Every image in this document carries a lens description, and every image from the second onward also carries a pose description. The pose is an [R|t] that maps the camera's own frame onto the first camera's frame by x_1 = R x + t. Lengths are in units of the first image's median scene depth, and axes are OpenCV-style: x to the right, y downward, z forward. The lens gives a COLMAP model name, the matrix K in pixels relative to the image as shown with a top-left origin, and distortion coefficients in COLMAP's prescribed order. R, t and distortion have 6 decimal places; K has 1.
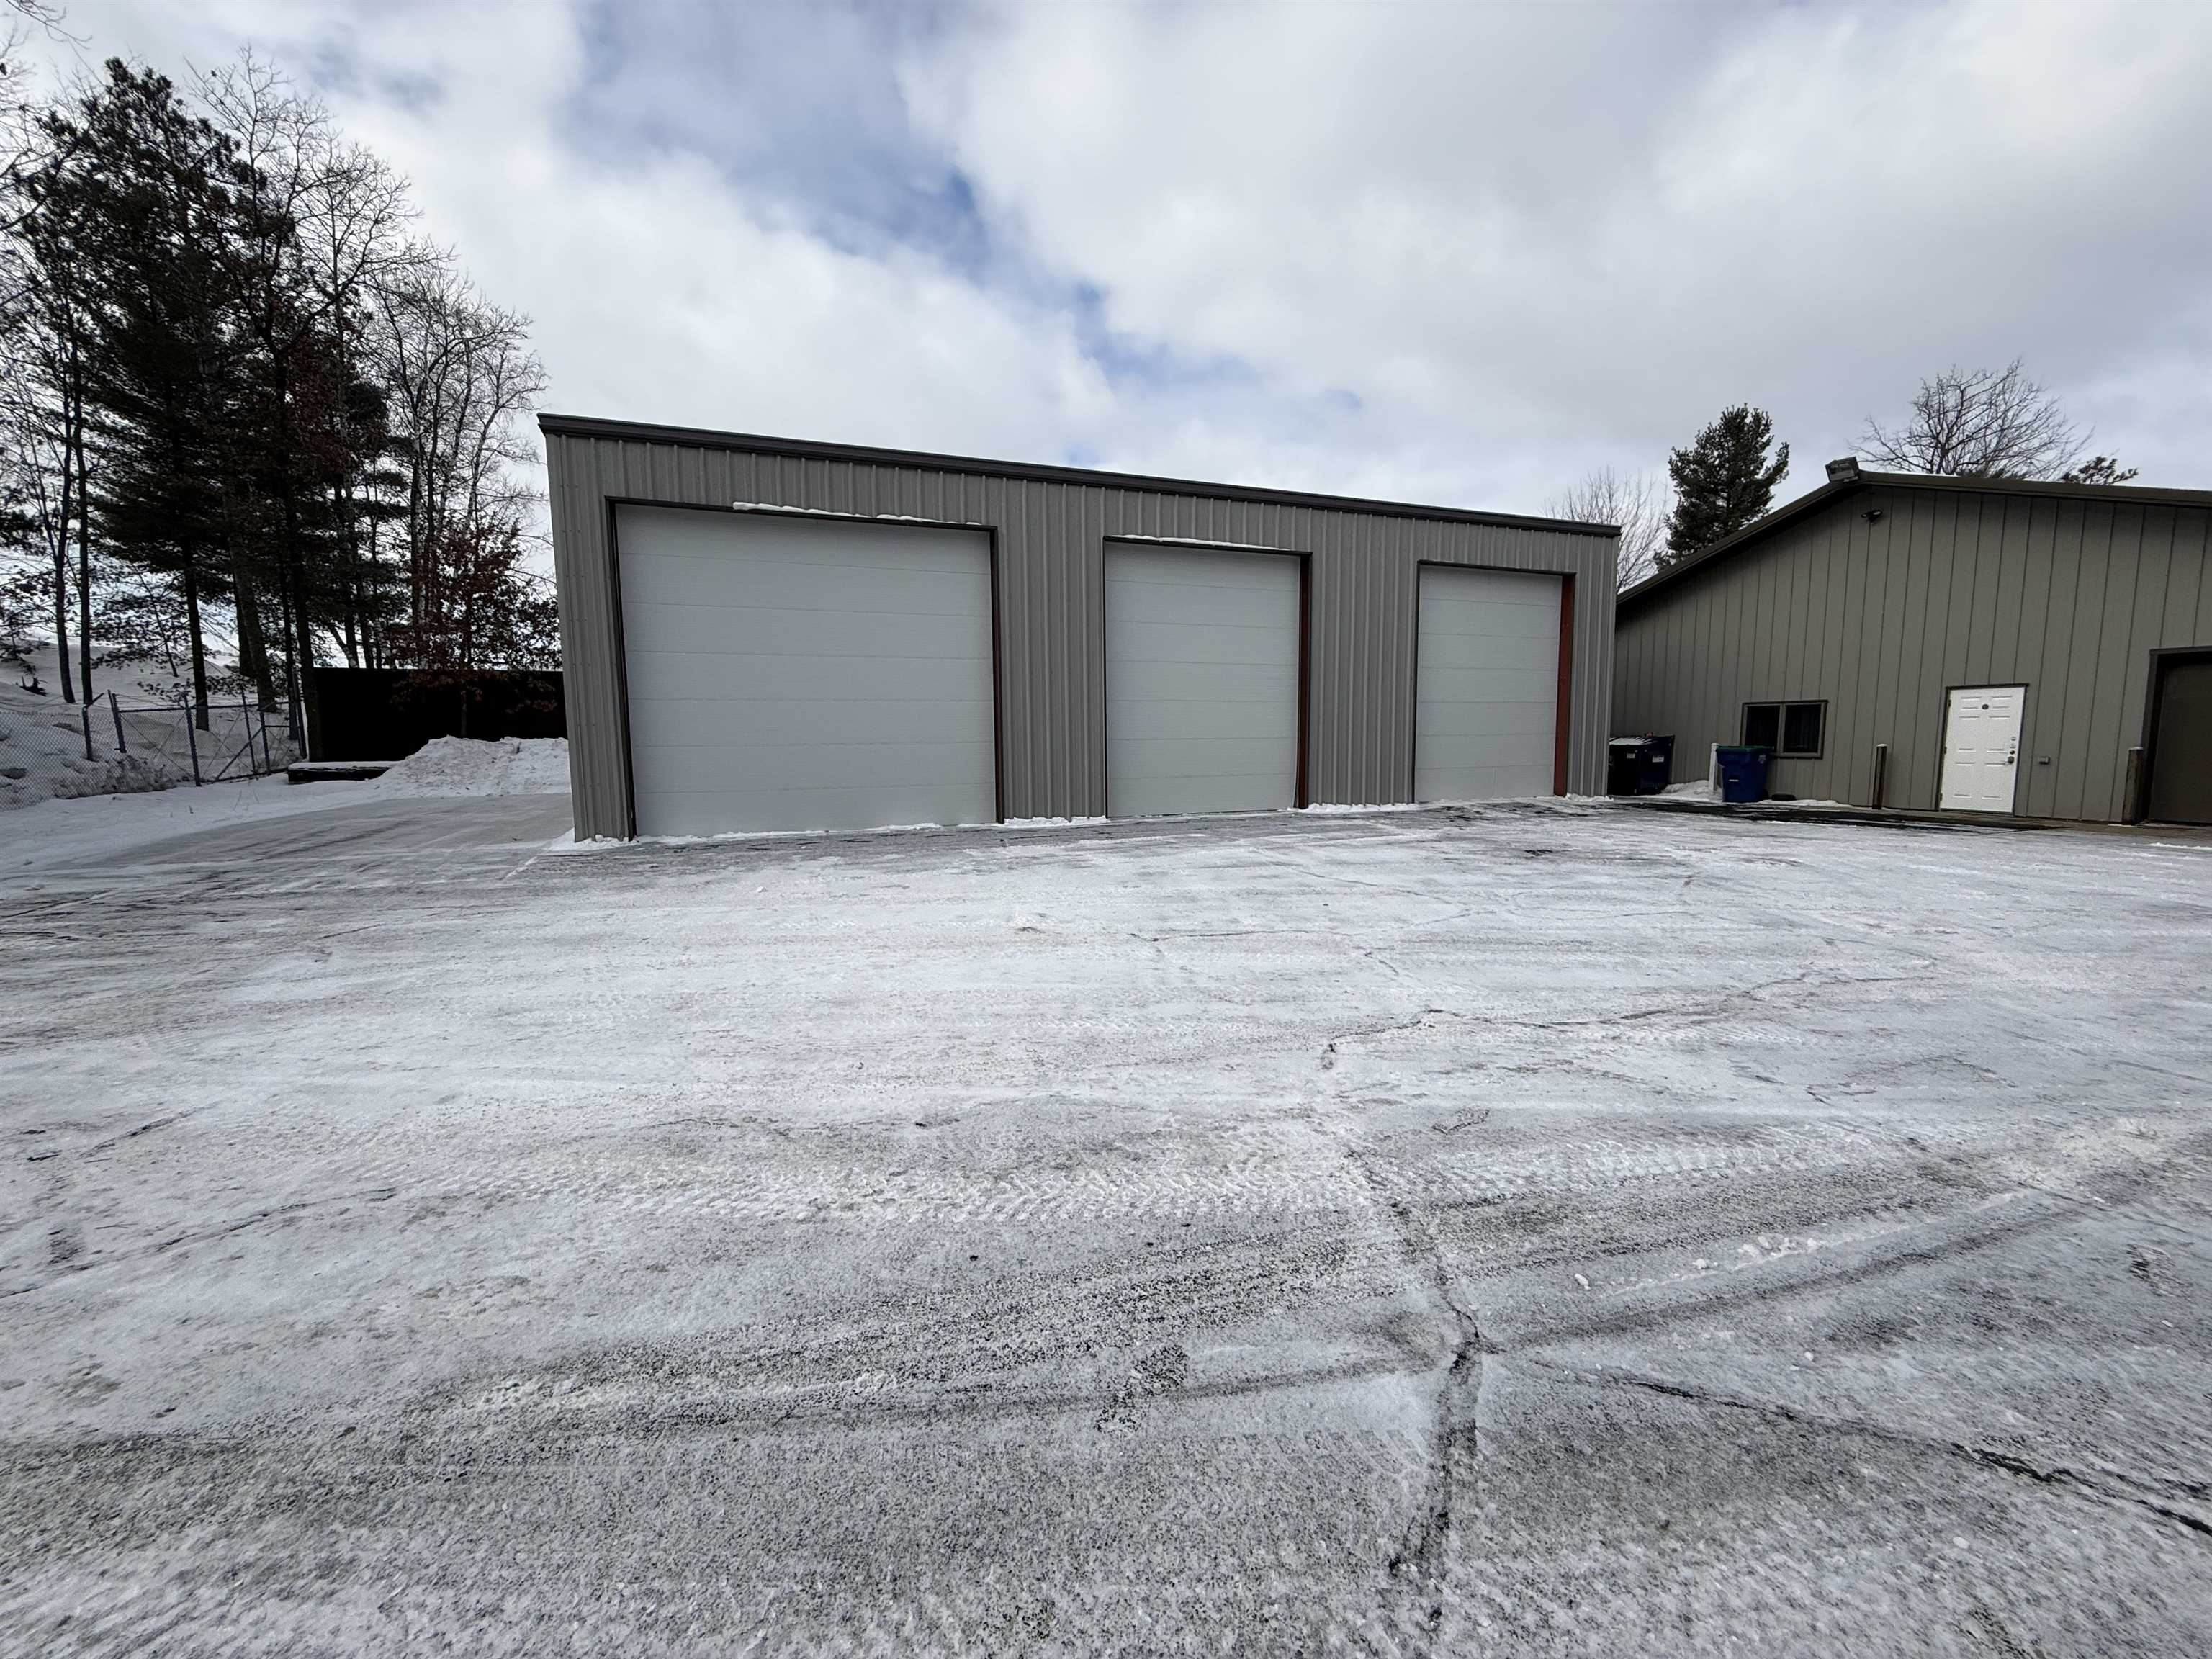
lens RADIAL K [[878.0, 0, 1105.5], [0, 878.0, 829.5], [0, 0, 1]] dist [-0.000185, 0.000781]
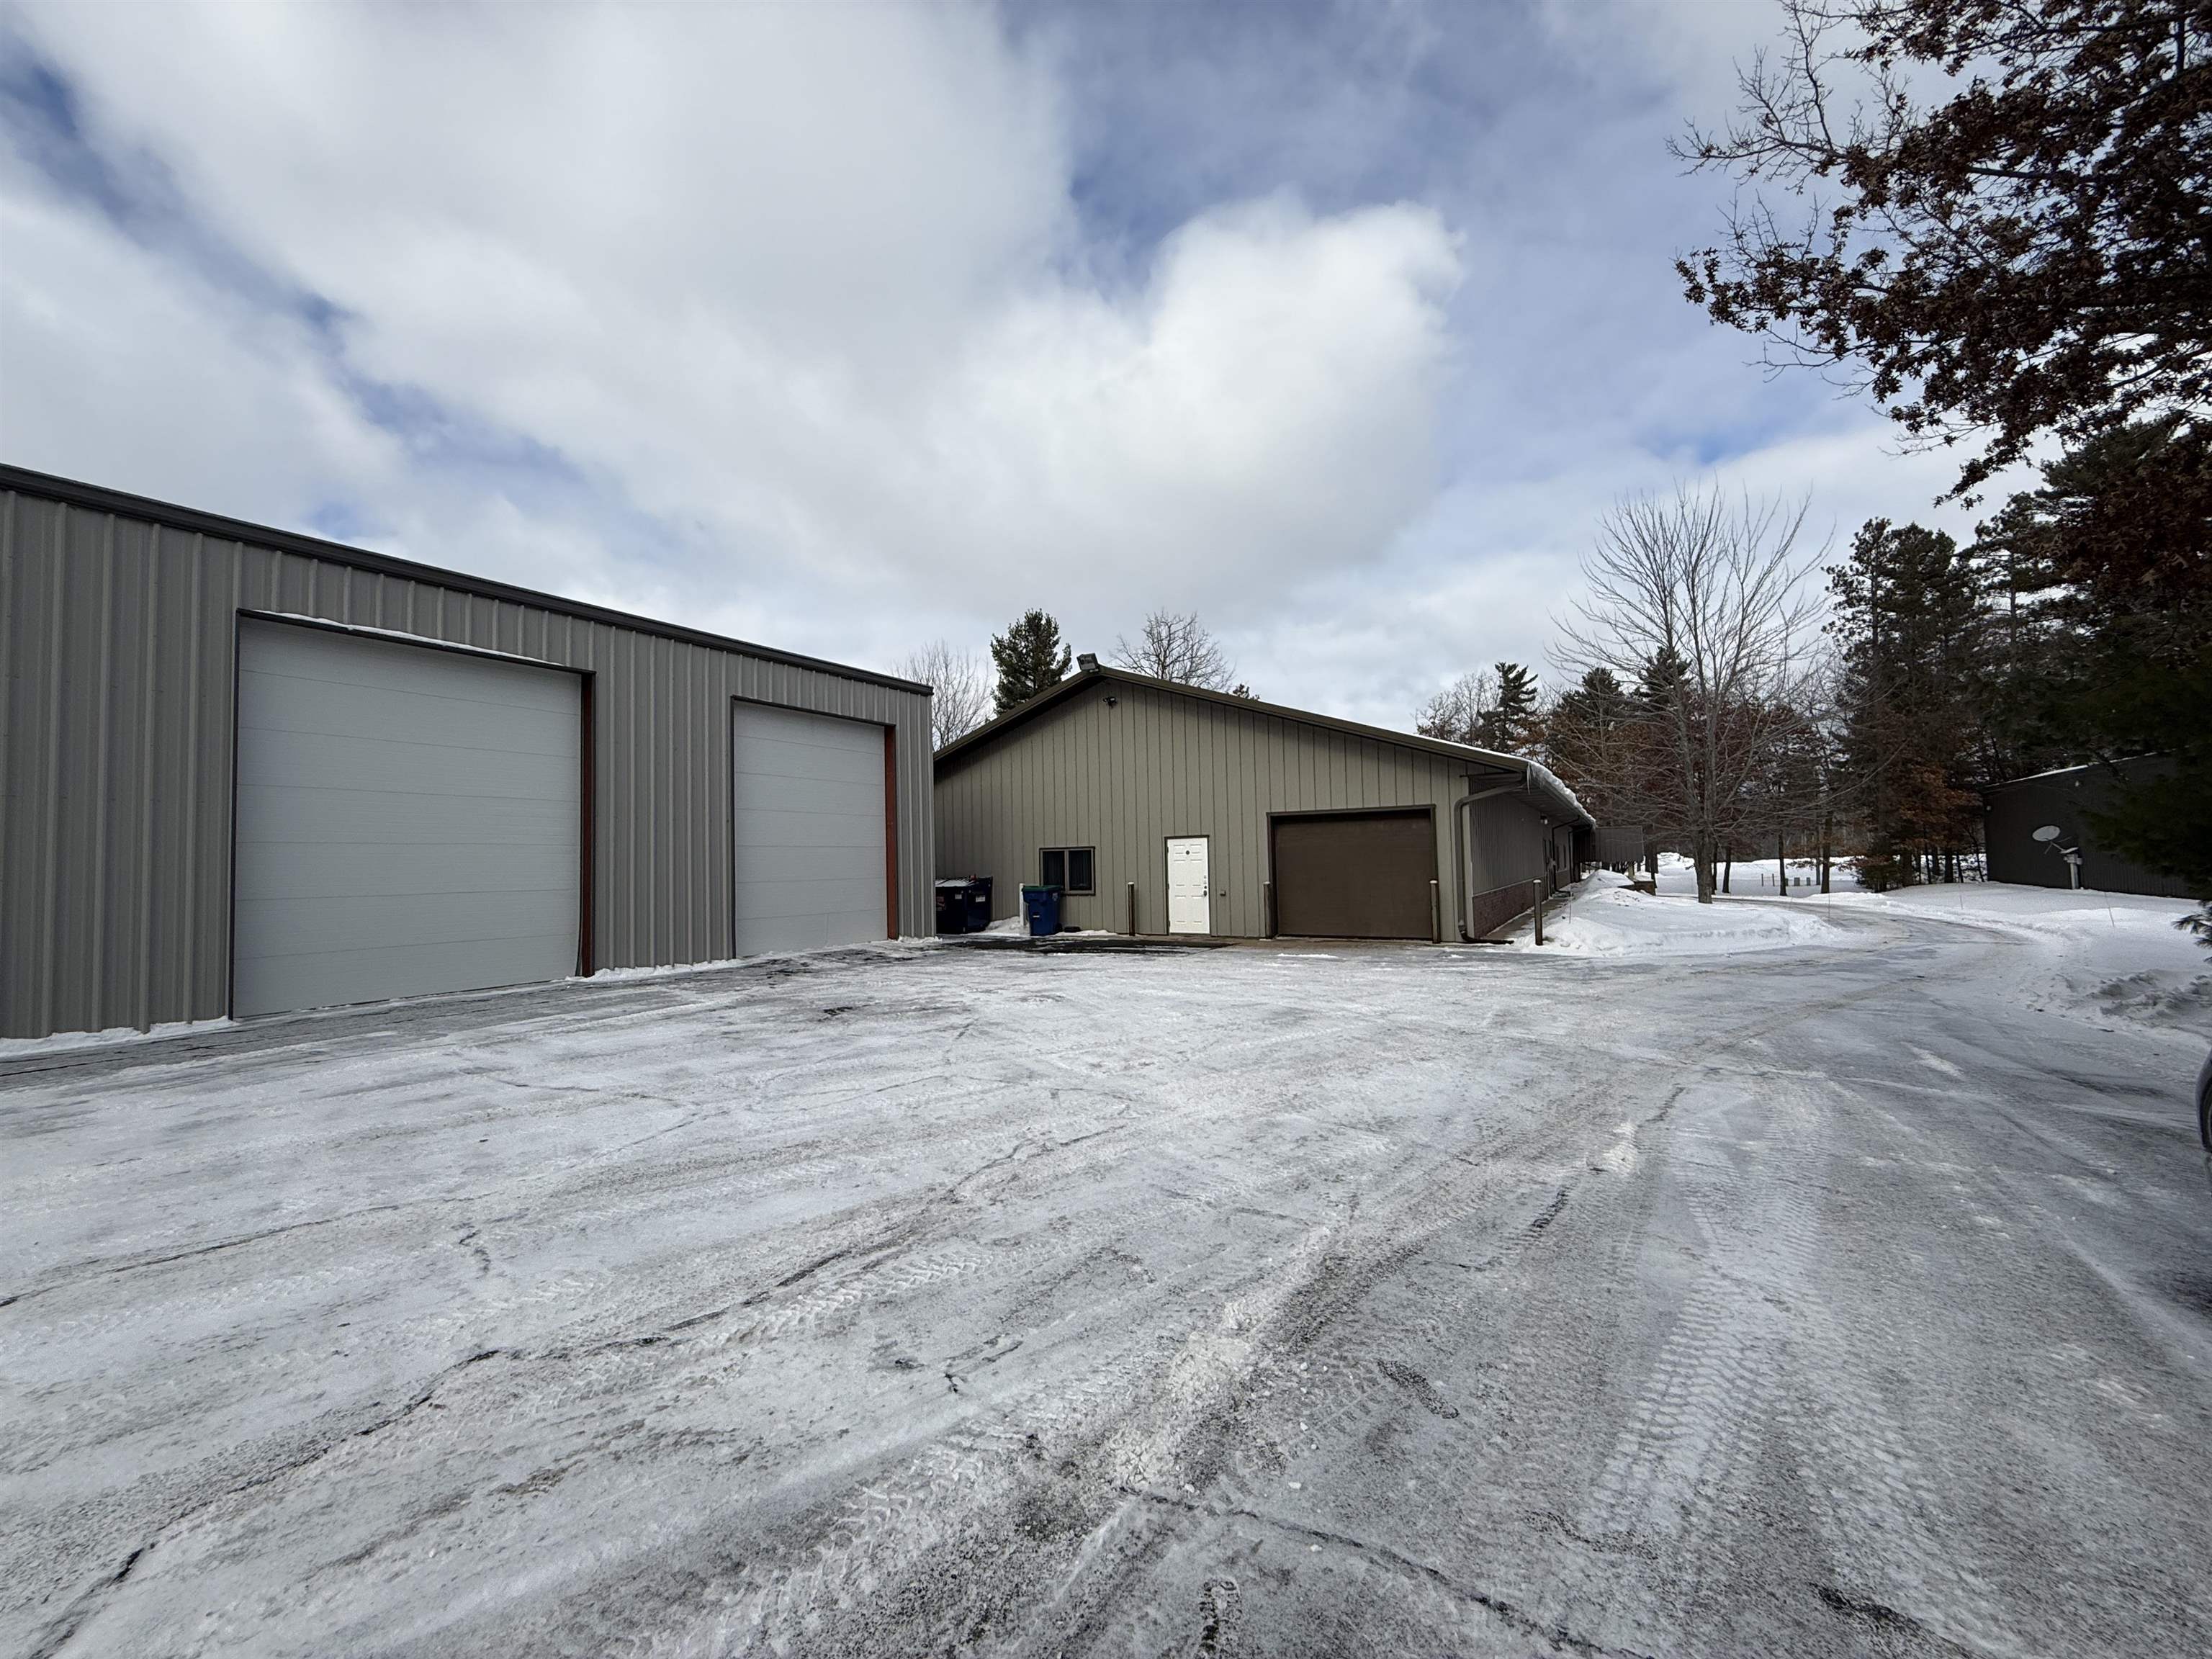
lens RADIAL K [[878.0, 0, 1106.3], [0, 878.0, 834.7], [0, 0, 1]] dist [-0.000185, 0.000781]
pose [[0.787058, 0.012741, 0.616748, 0.128387], [0.081811, 0.988800, -0.124830, -0.016415], [-0.611430, 0.148705, 0.777200, 0.075951]]
